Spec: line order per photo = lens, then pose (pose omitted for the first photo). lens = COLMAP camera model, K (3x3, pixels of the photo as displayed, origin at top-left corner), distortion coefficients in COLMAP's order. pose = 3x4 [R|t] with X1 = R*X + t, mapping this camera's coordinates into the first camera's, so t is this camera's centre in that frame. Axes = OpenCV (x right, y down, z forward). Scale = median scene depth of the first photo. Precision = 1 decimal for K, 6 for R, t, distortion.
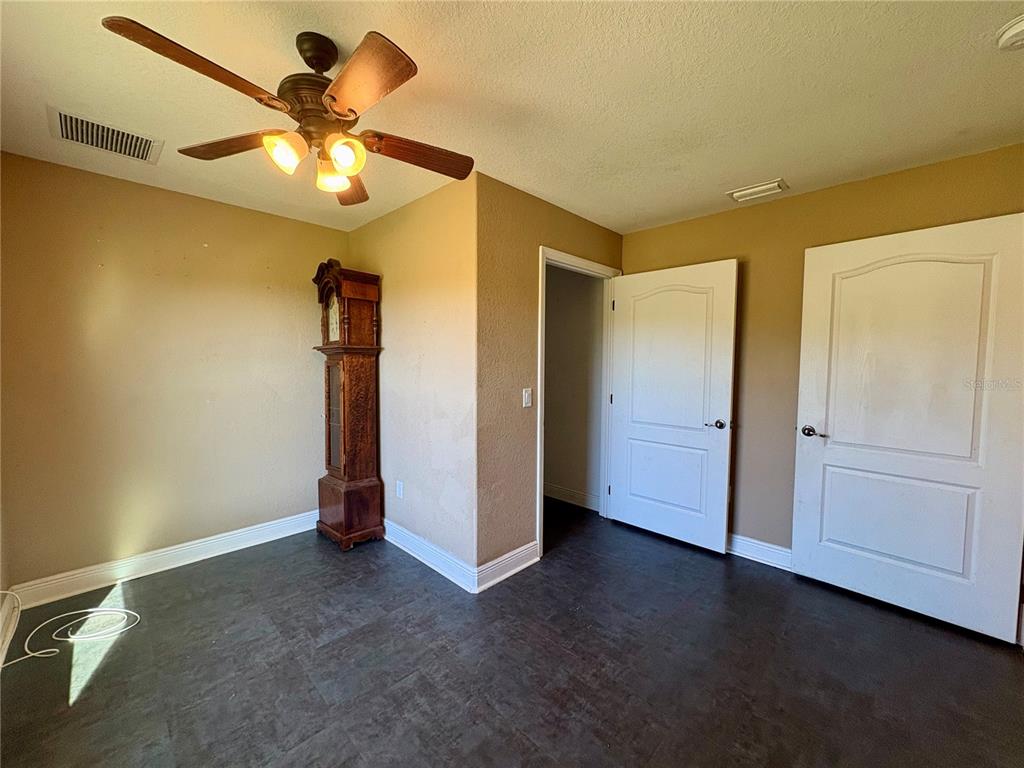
lens RADIAL K [[408.0, 0, 512.9], [0, 408.0, 384.2], [0, 0, 1]] dist [-0.000678, 0.000009]
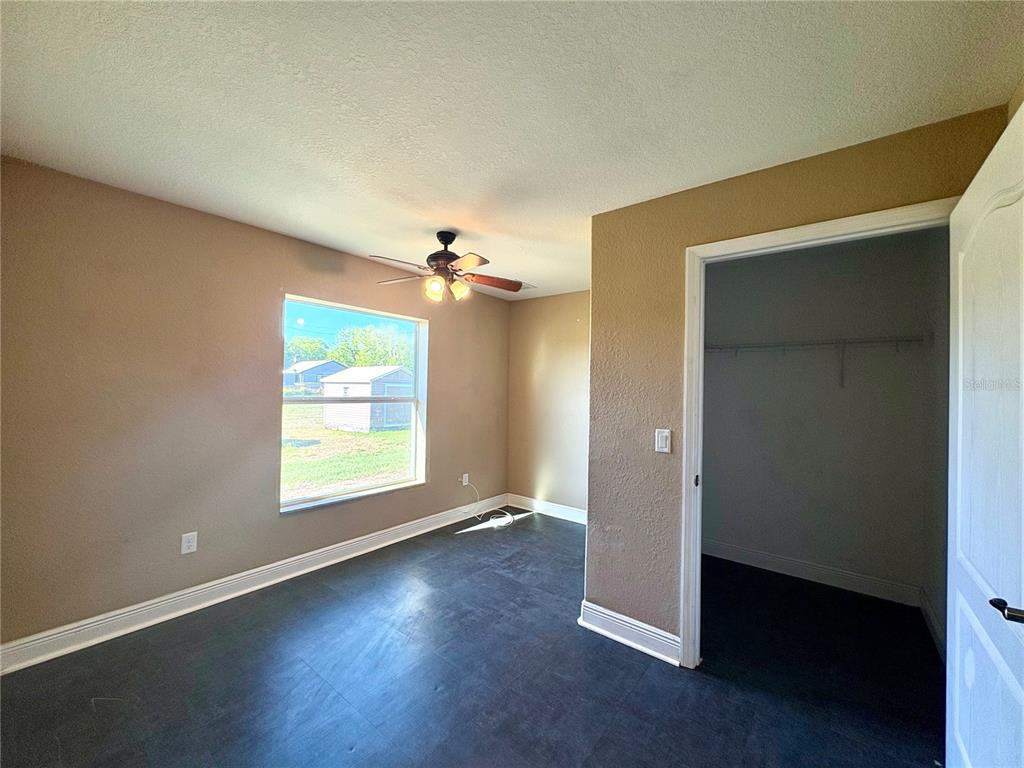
lens RADIAL K [[408.0, 0, 512.4], [0, 408.0, 384.0], [0, 0, 1]] dist [-0.000678, 0.000009]
pose [[0.105743, -0.015182, -0.994278, 0.906403], [-0.083039, 0.996256, -0.024044, -0.038662], [0.990920, 0.085106, 0.104087, 0.687020]]
